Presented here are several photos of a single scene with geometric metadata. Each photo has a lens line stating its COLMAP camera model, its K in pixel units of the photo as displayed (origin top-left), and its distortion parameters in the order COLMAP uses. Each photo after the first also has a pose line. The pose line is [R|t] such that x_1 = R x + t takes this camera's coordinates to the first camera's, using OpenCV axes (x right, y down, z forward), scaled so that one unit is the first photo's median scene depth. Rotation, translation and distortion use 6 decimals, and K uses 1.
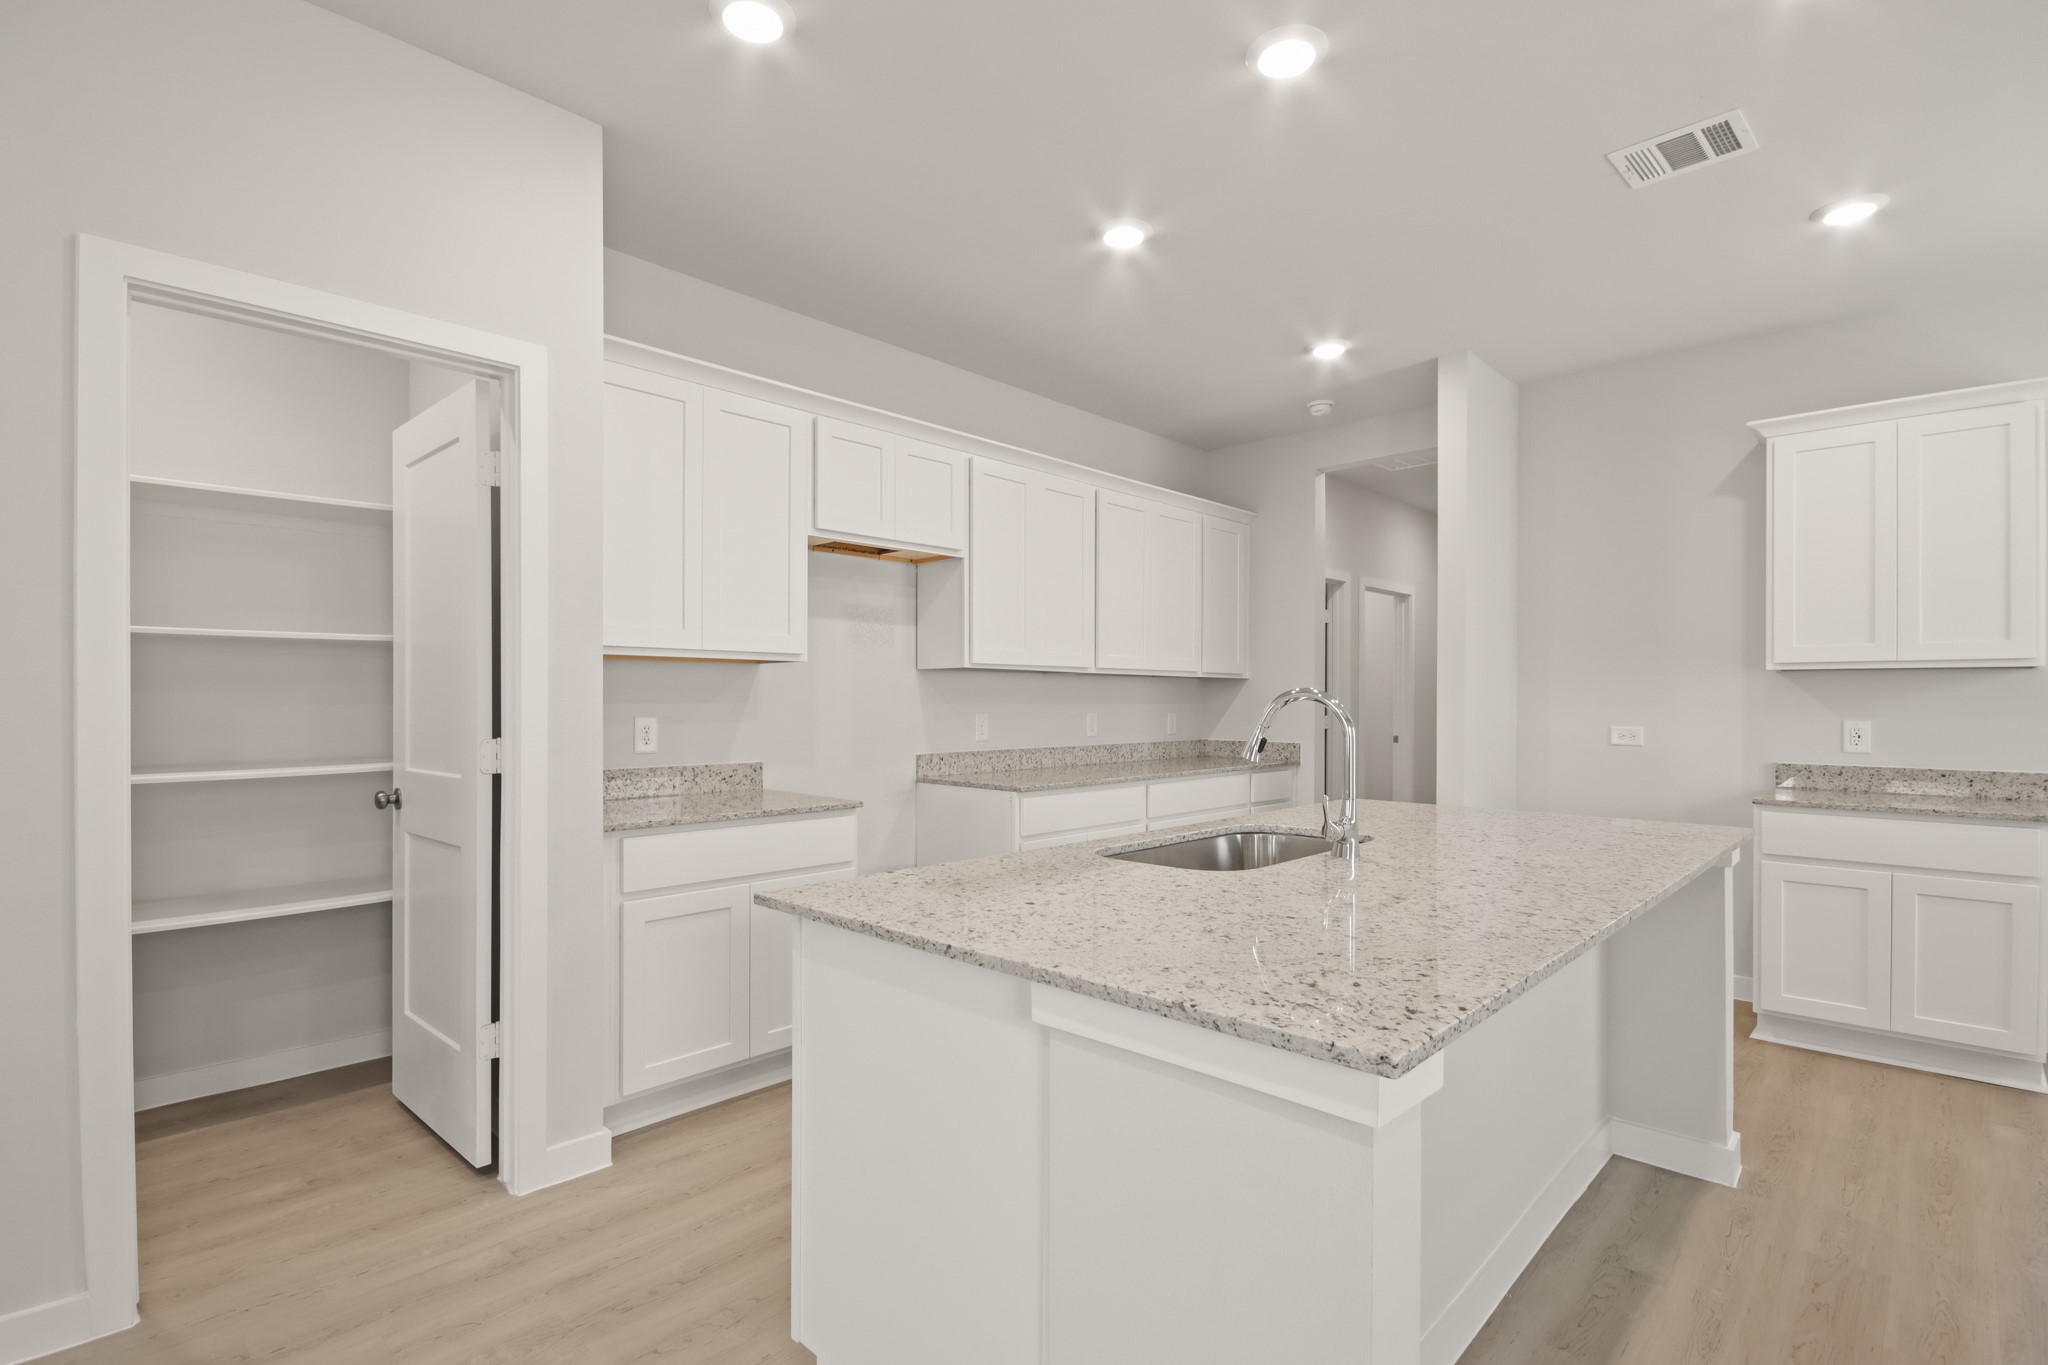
lens RADIAL K [[956.0, 0, 1026.8], [0, 956.0, 696.7], [0, 0, 1]] dist [-0.000913, -0.000840]
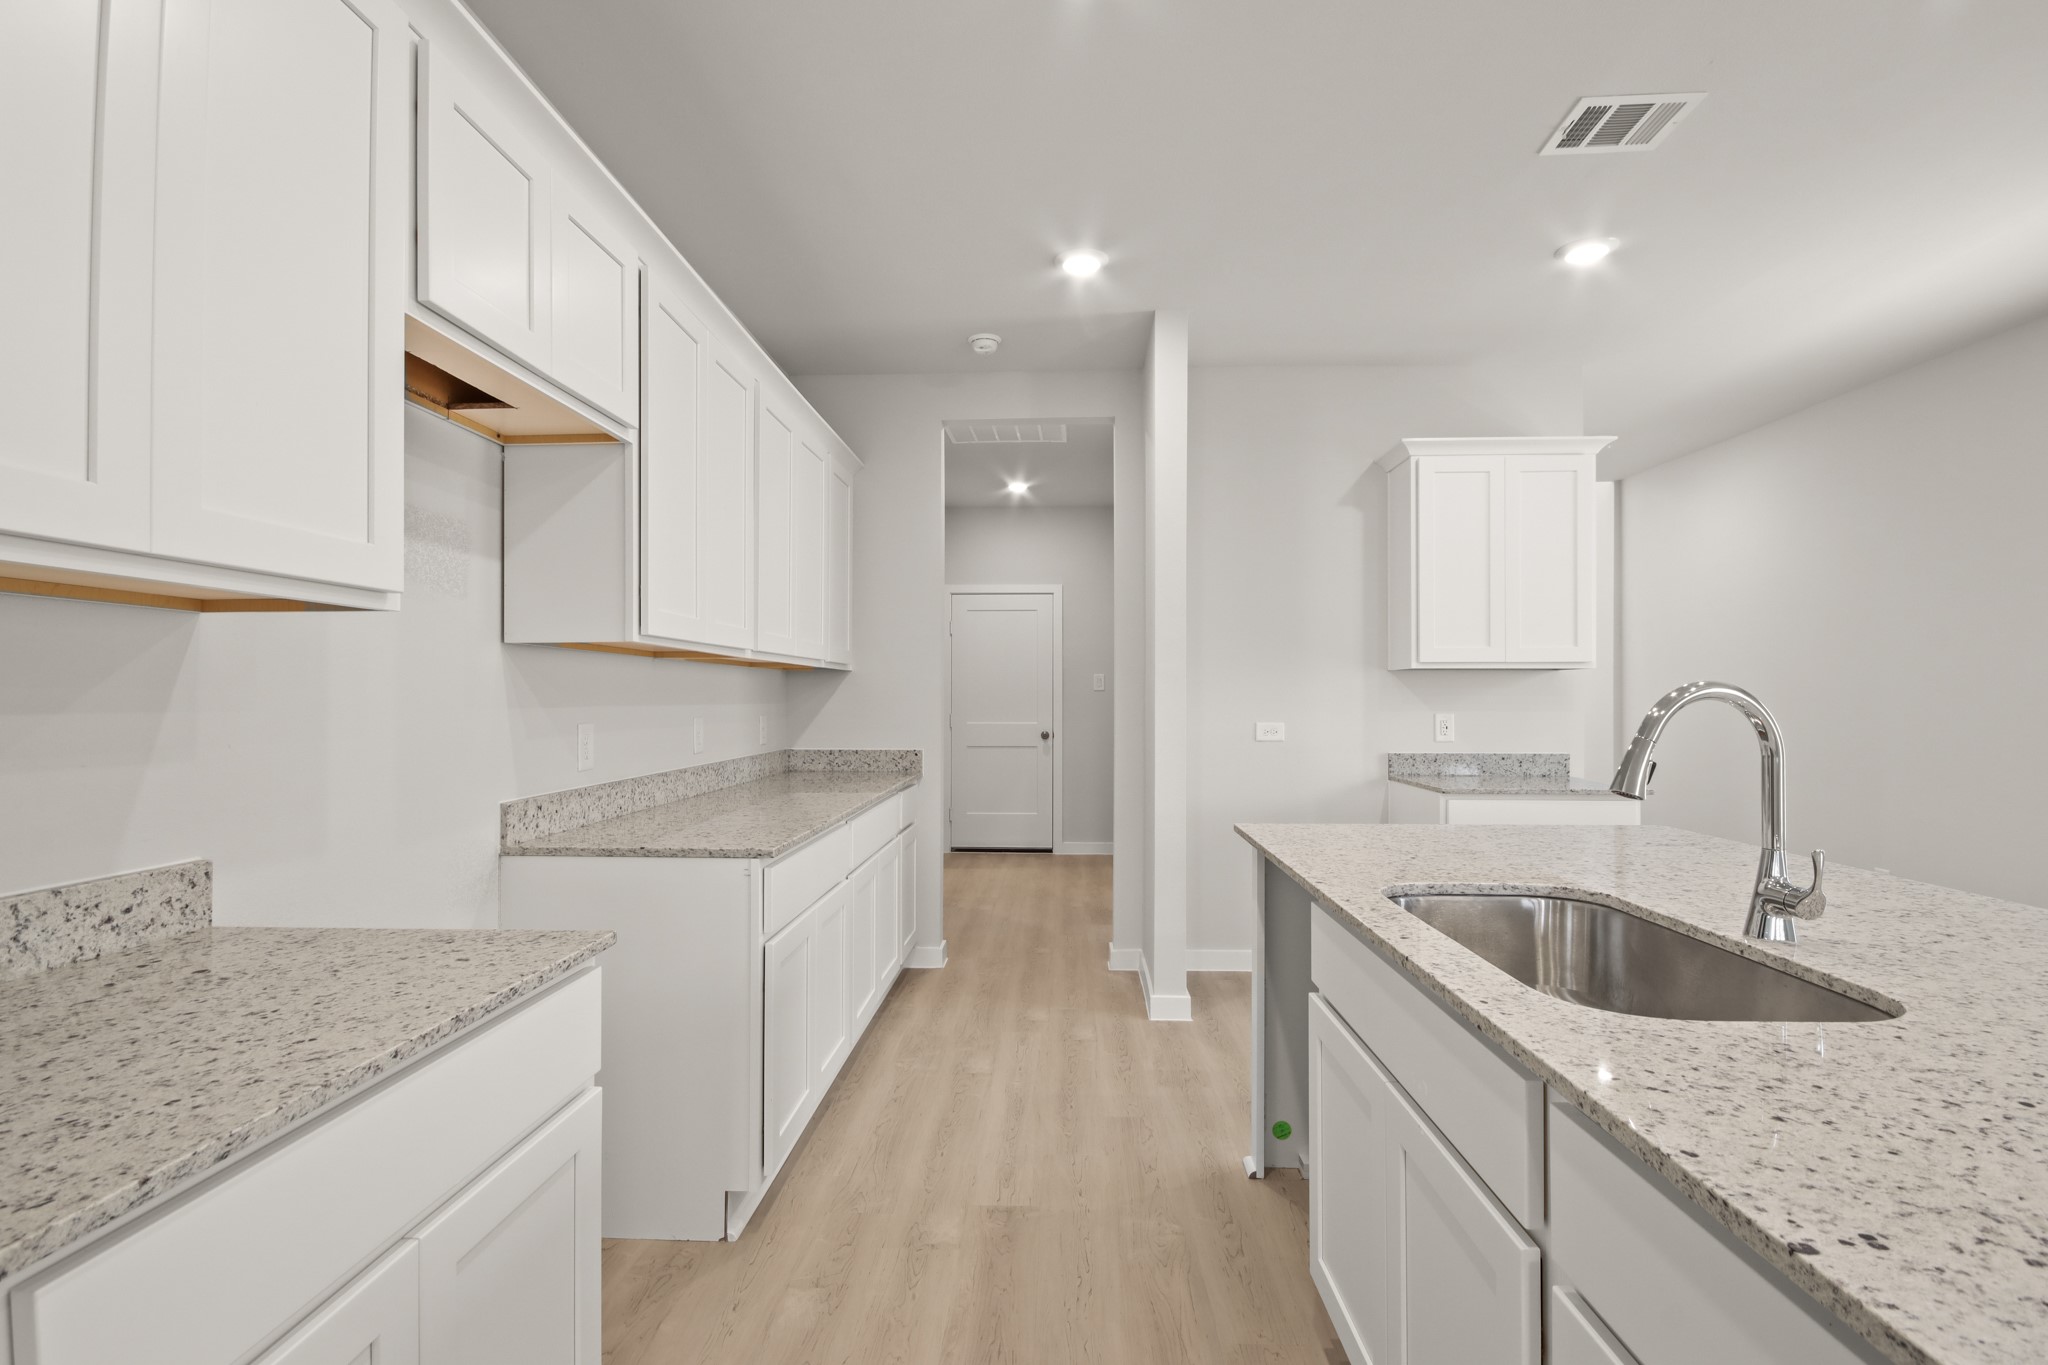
lens RADIAL K [[956.0, 0, 1026.8], [0, 956.0, 696.7], [0, 0, 1]] dist [-0.000913, -0.000840]
pose [[0.755206, -0.003043, 0.655481, -0.251565], [0.000864, 0.999993, 0.003647, -0.000415], [-0.655487, -0.002188, 0.755203, 0.427426]]
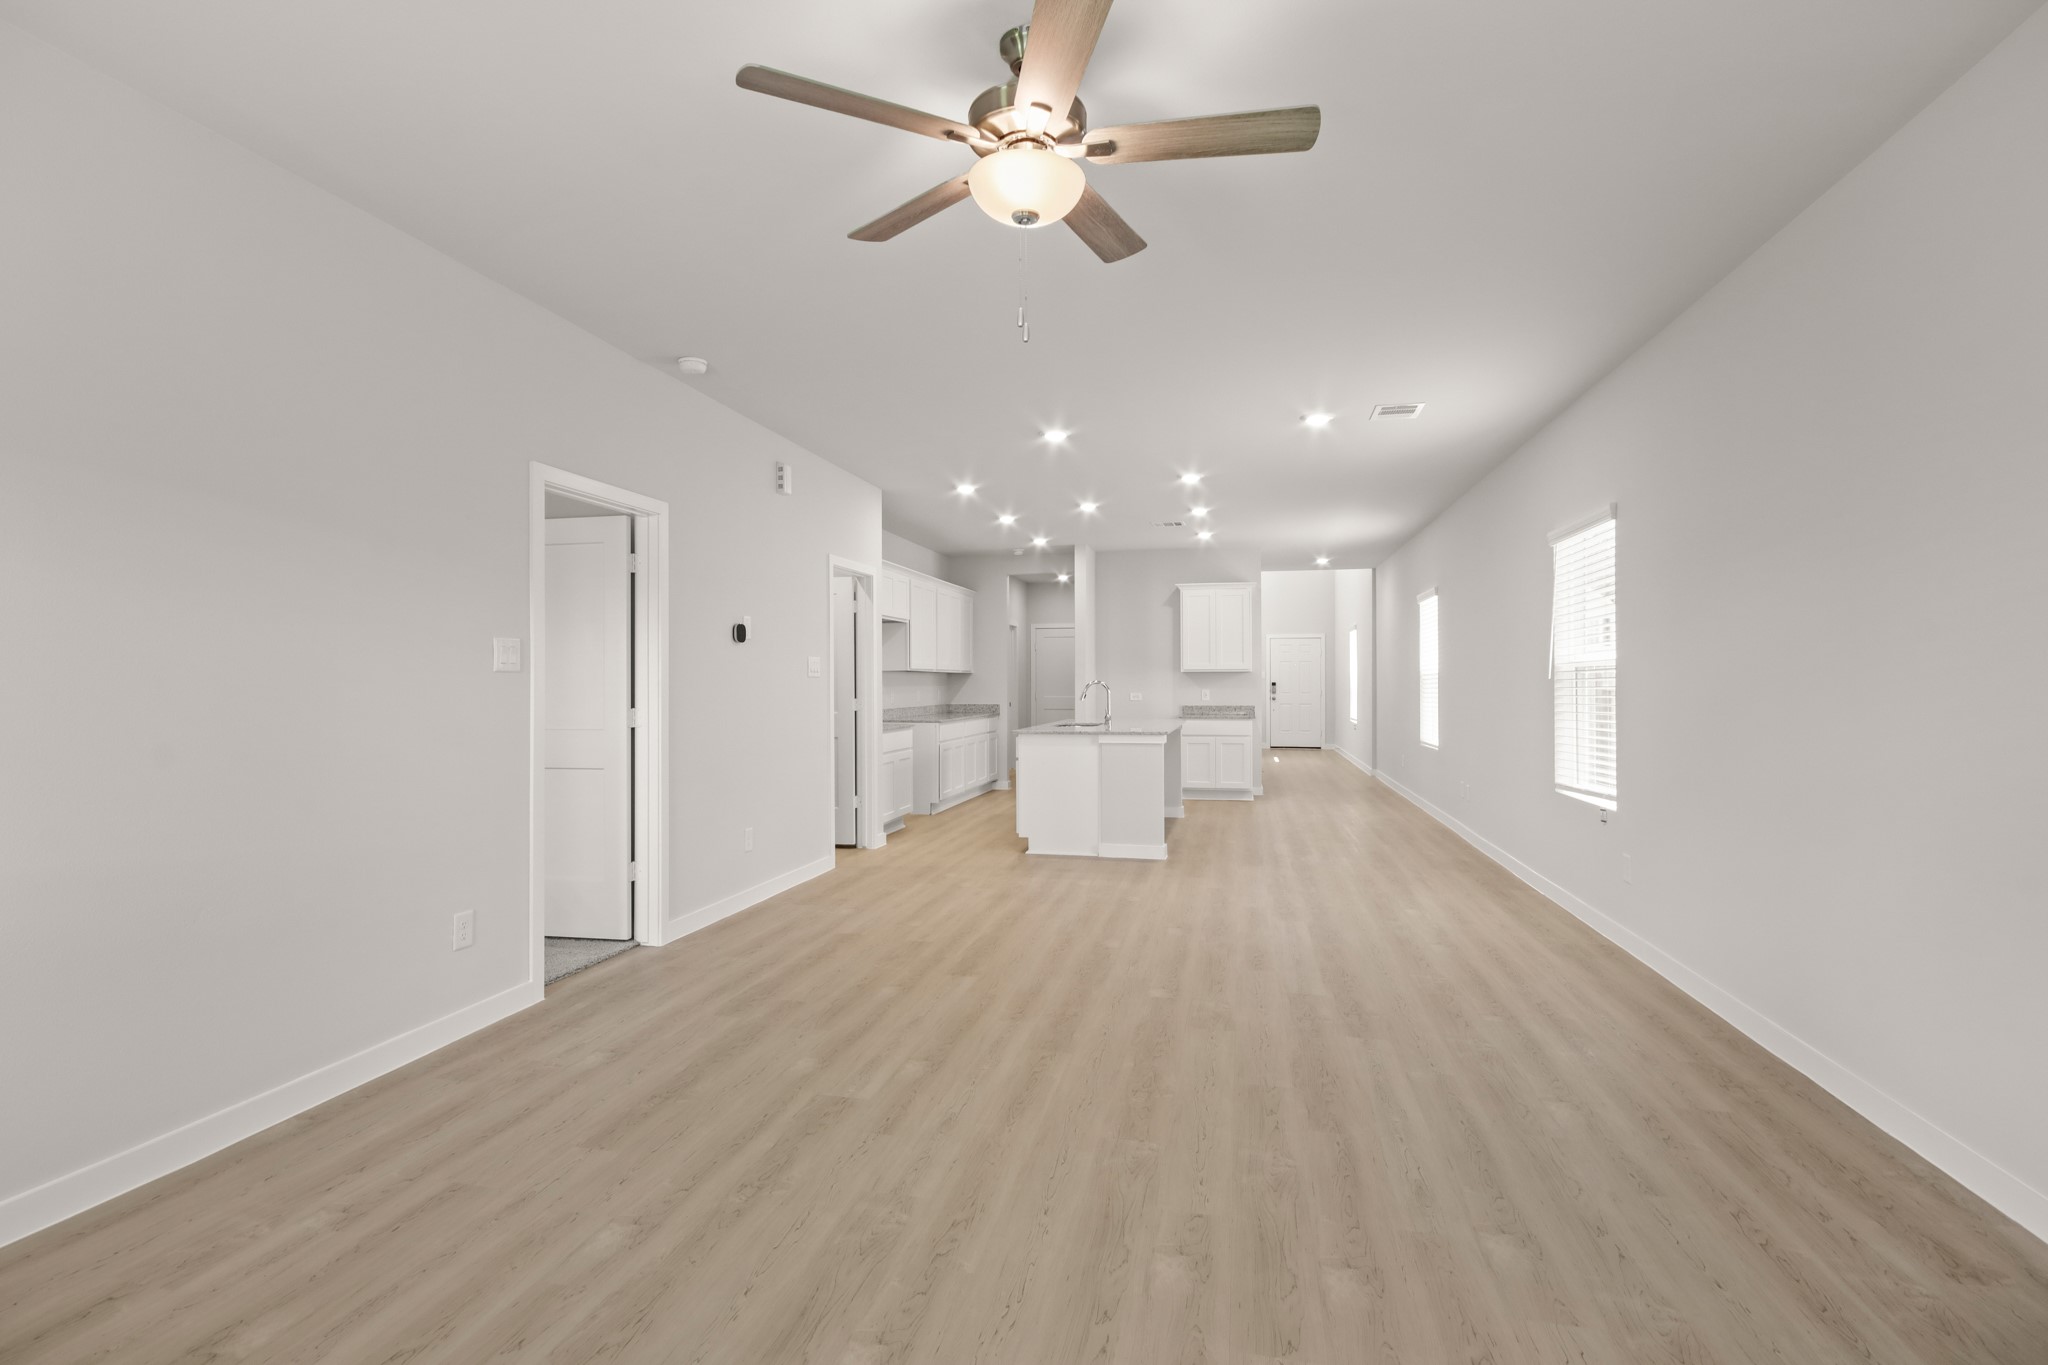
lens RADIAL K [[980.4, 0, 1020.2], [0, 980.4, 677.5], [0, 0, 1]] dist [-0.001023, -0.000224]
pose [[0.855409, -0.003714, 0.517940, -1.054801], [0.005028, 0.999987, -0.001134, -0.009377], [-0.517928, 0.003574, 0.855416, -1.148144]]
